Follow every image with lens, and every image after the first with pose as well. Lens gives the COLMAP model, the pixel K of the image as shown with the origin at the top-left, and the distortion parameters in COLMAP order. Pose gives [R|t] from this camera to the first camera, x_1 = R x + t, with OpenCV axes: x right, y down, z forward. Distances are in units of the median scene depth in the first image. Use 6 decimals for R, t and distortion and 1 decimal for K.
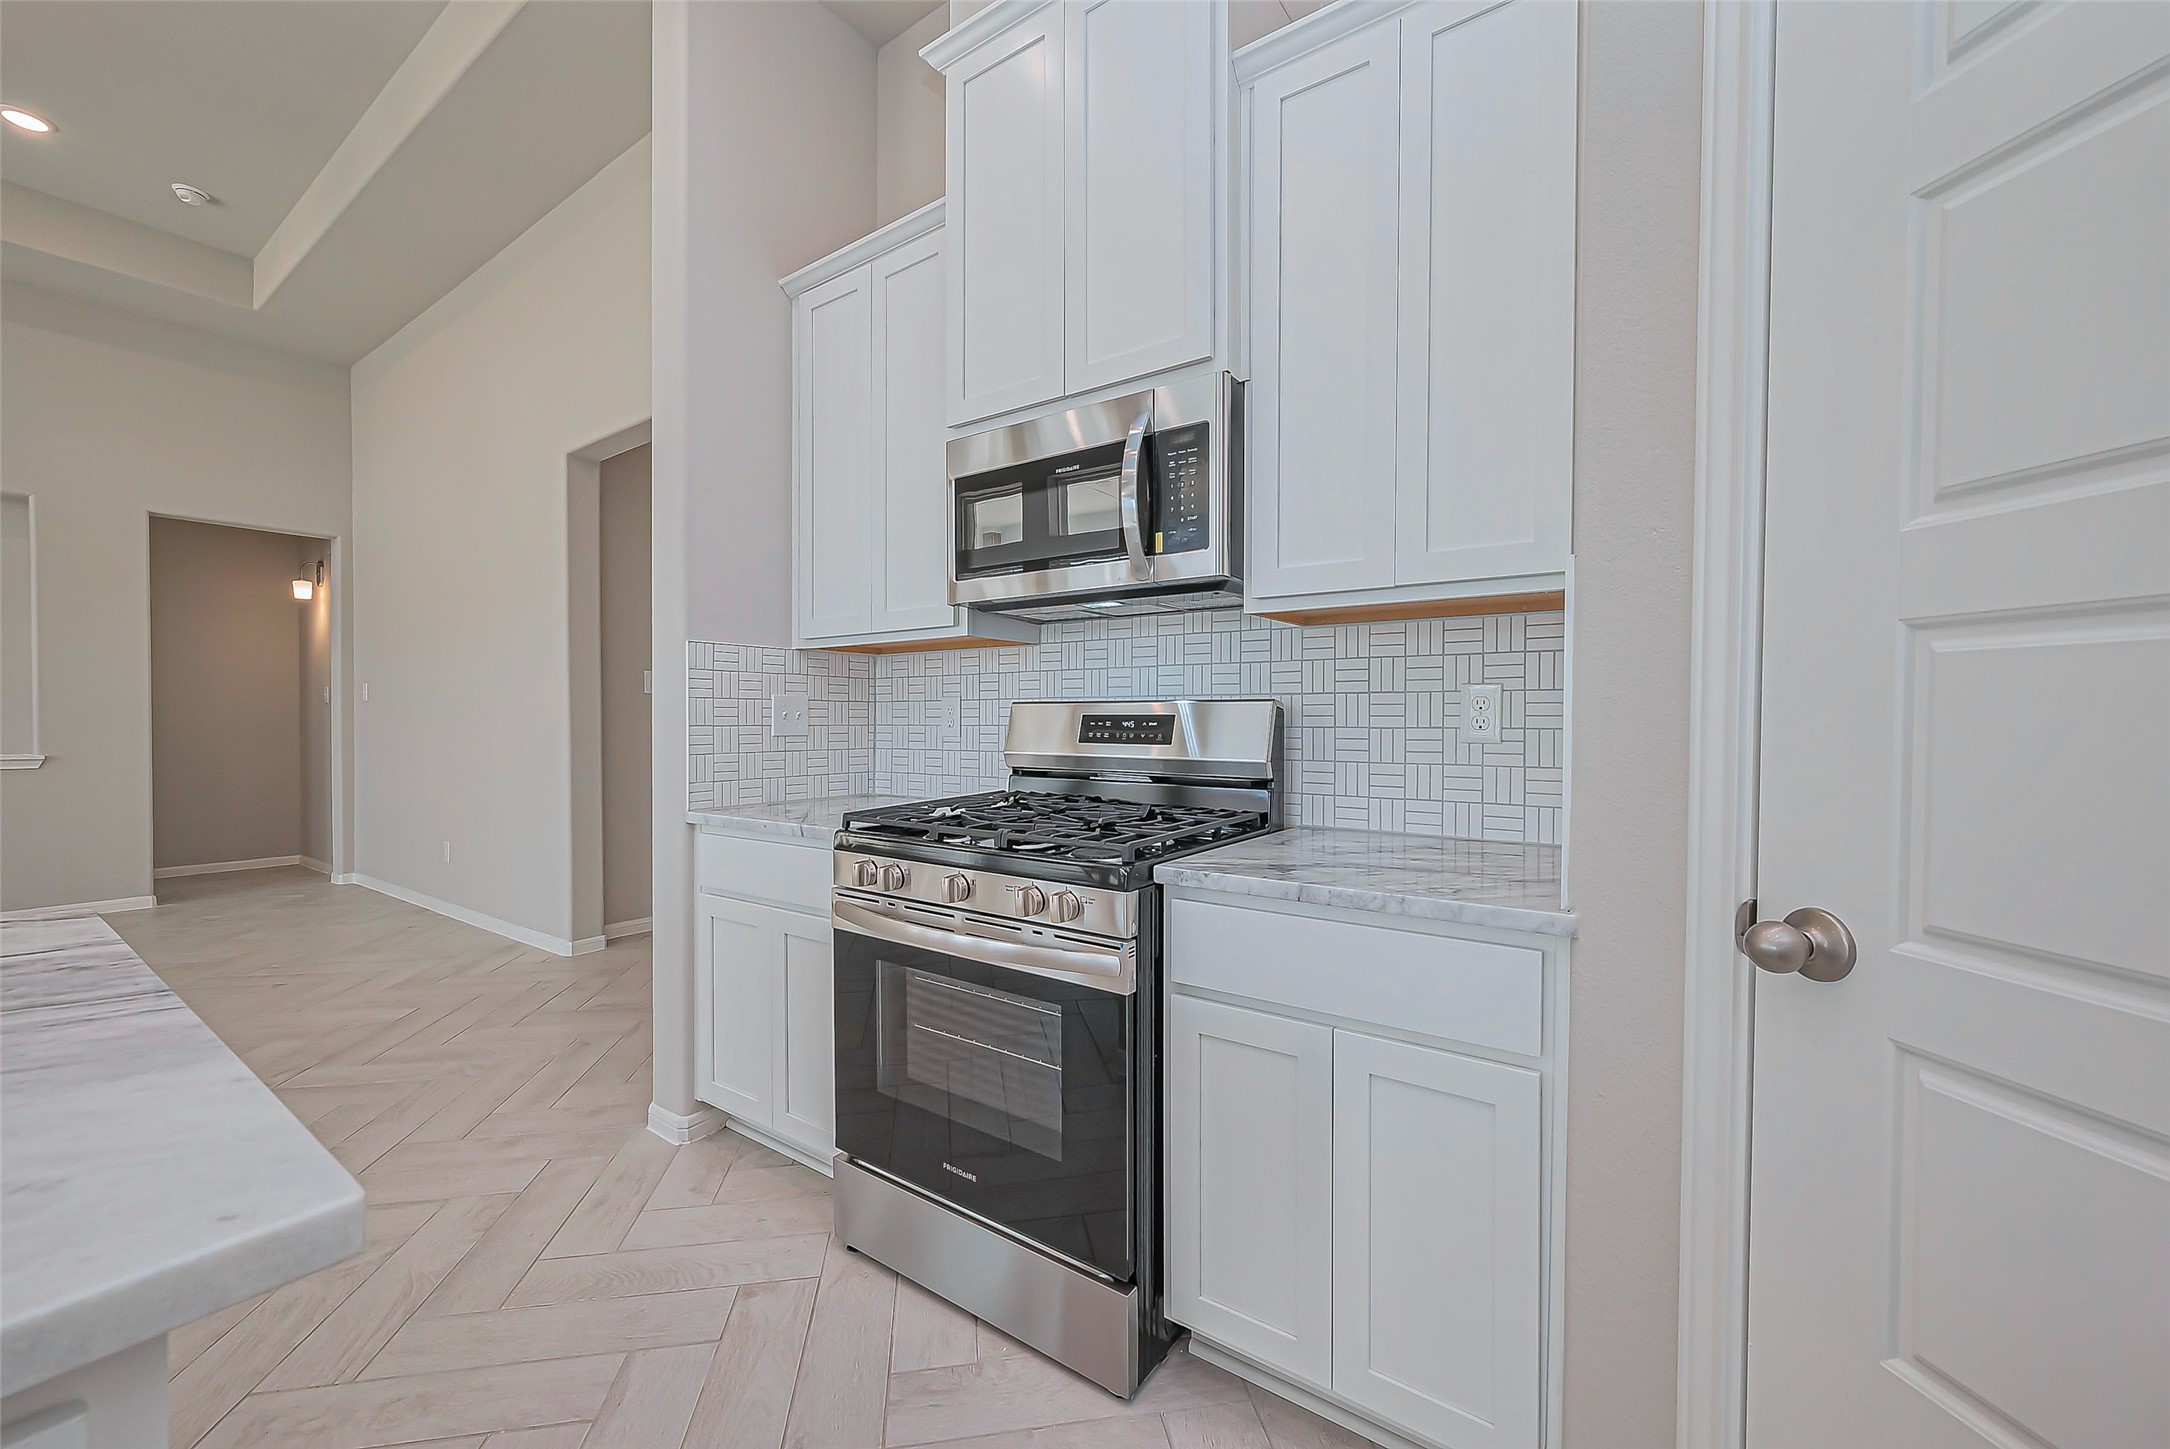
lens RADIAL K [[858.5, 0, 1083.5], [0, 858.5, 724.1], [0, 0, 1]] dist [0.000858, 0.000371]
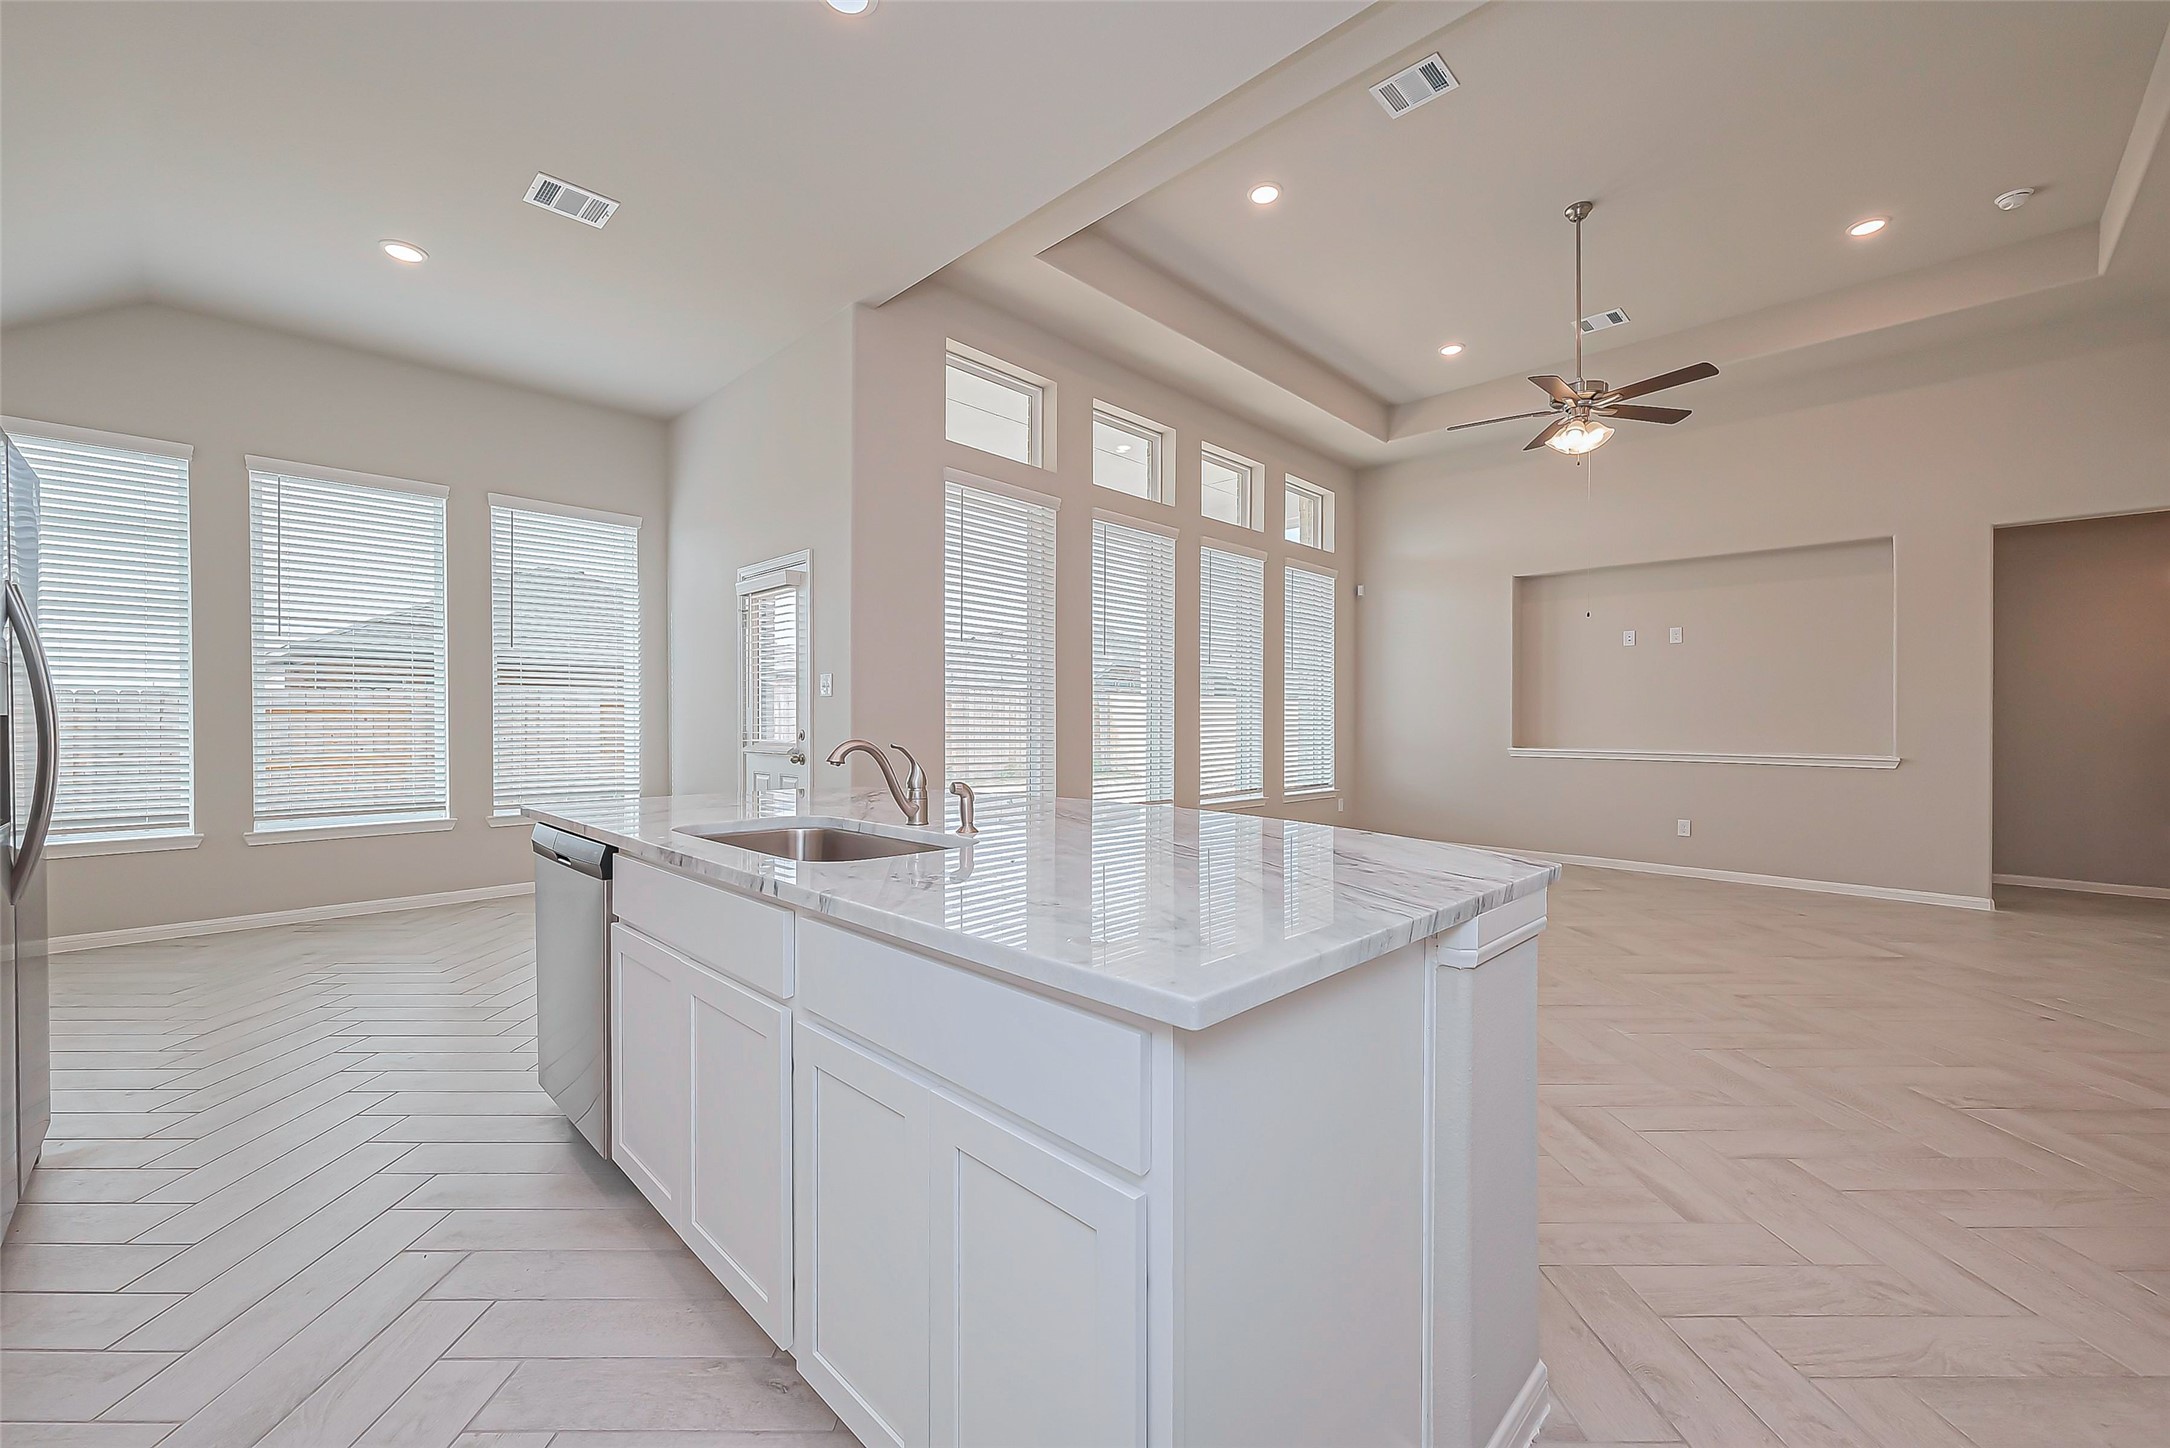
lens RADIAL K [[858.5, 0, 1093.0], [0, 858.5, 724.7], [0, 0, 1]] dist [0.000858, 0.000371]
pose [[-0.140529, 0.003239, -0.990071, 0.209145], [-0.007688, 0.999961, 0.004363, -0.012736], [0.990047, 0.008225, -0.140499, 0.209002]]
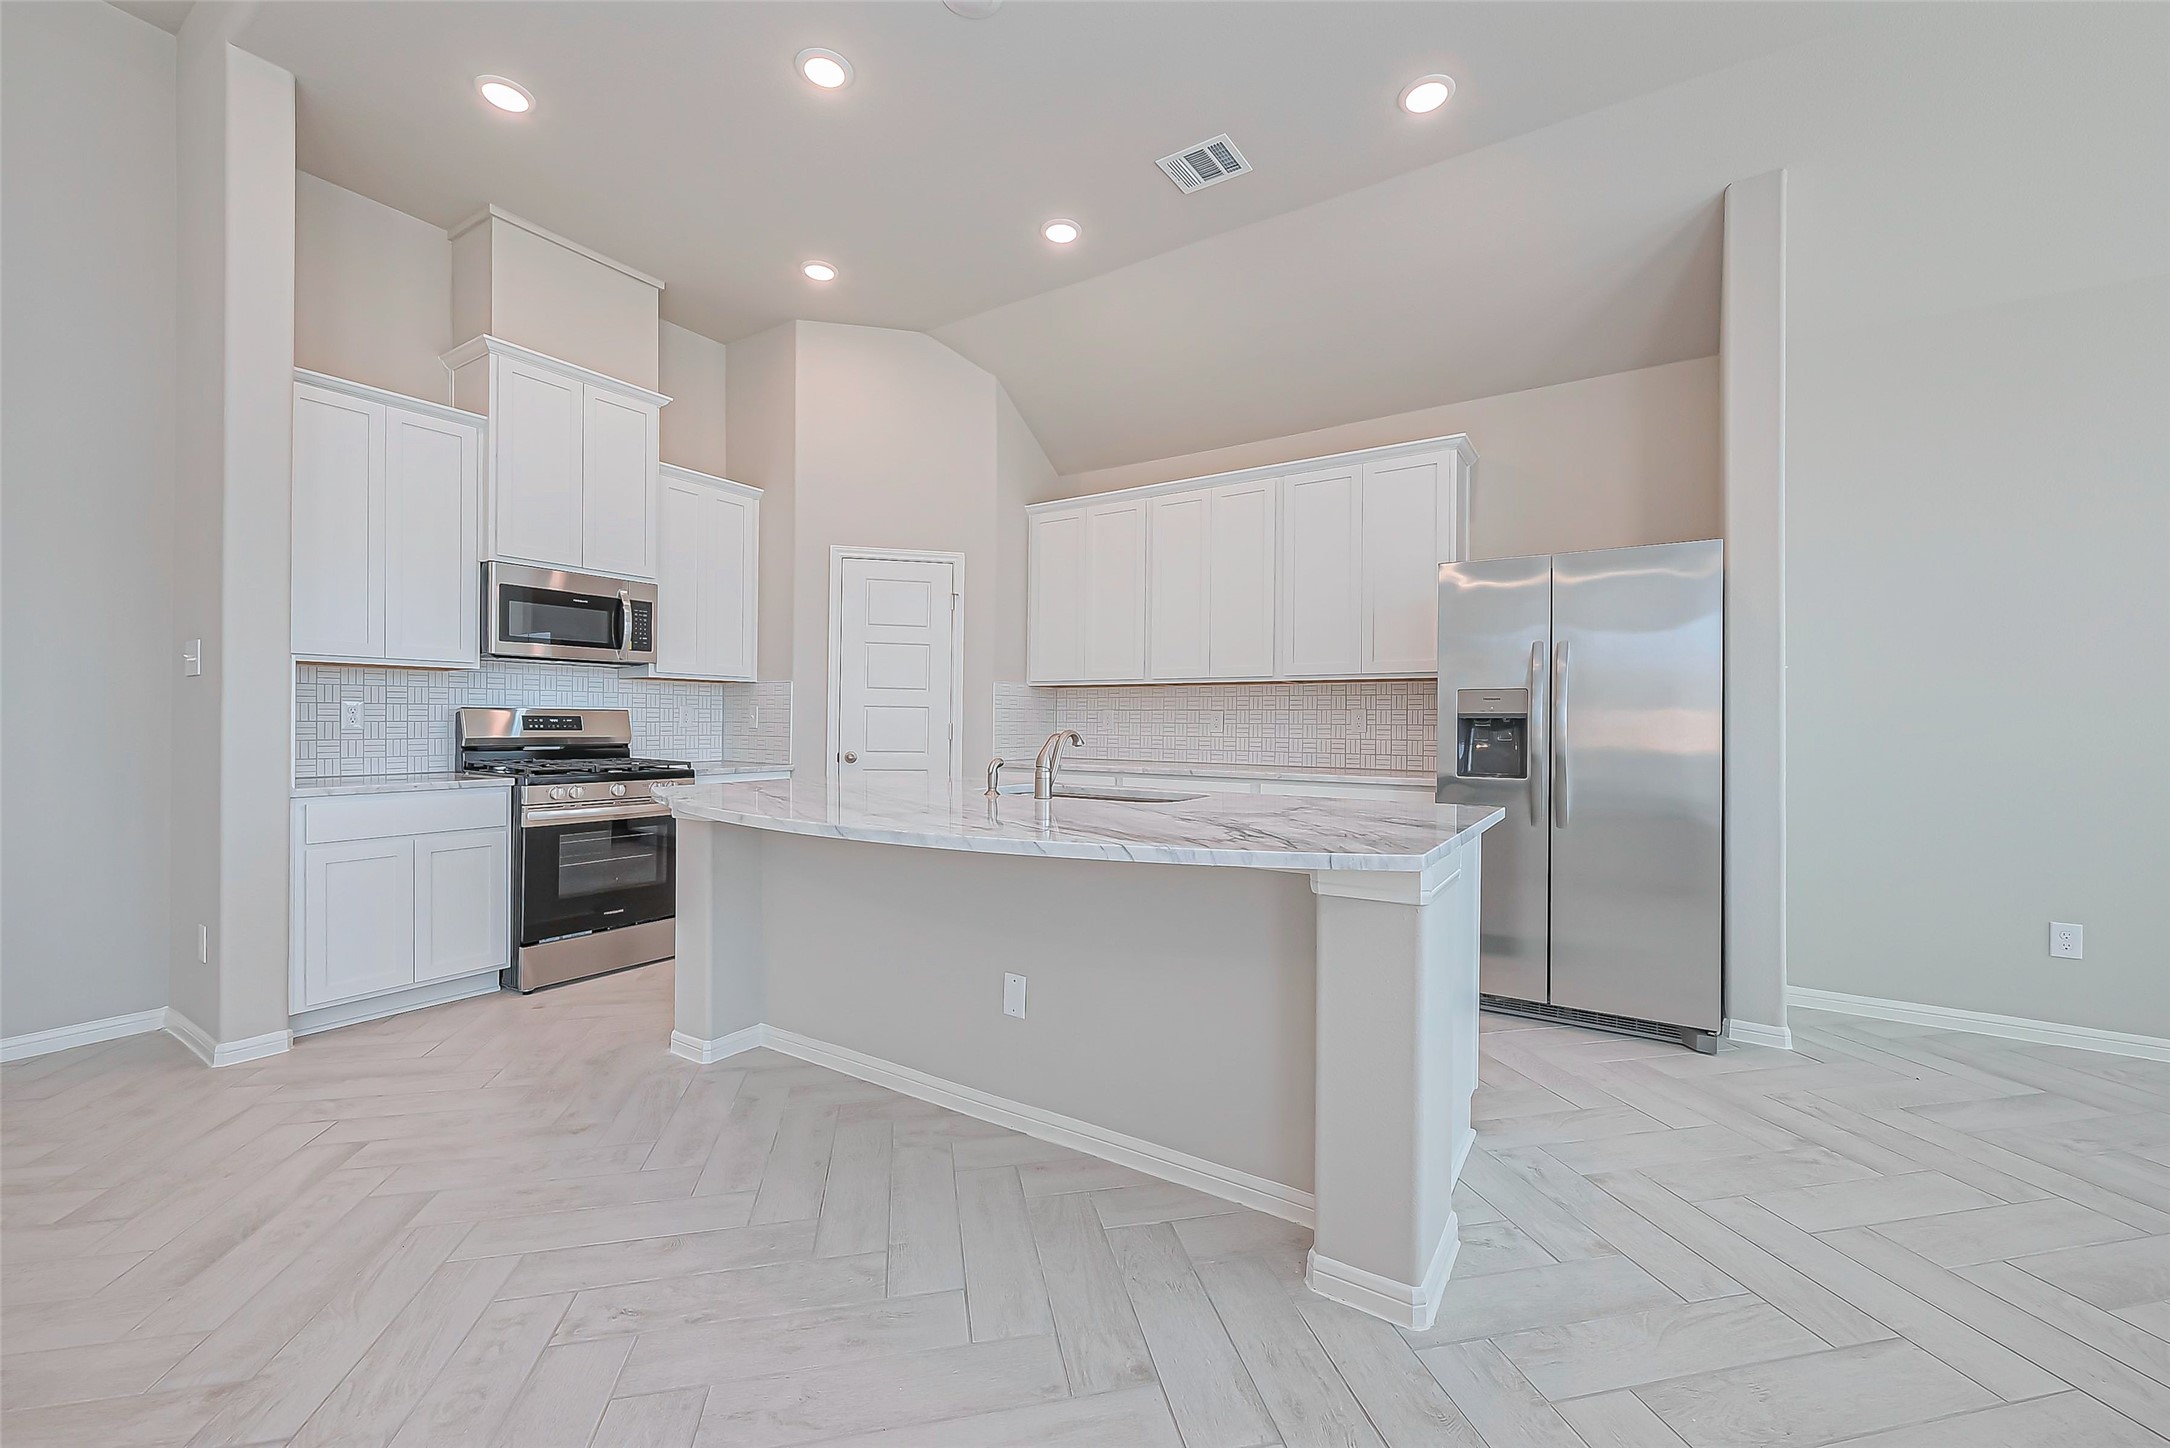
lens RADIAL K [[858.5, 0, 1087.0], [0, 858.5, 722.6], [0, 0, 1]] dist [0.000858, 0.000371]
pose [[-0.049885, -0.005867, 0.998738, -2.023528], [-0.002196, 0.999981, 0.005764, -0.009305], [-0.998753, -0.001905, -0.049897, -0.138035]]
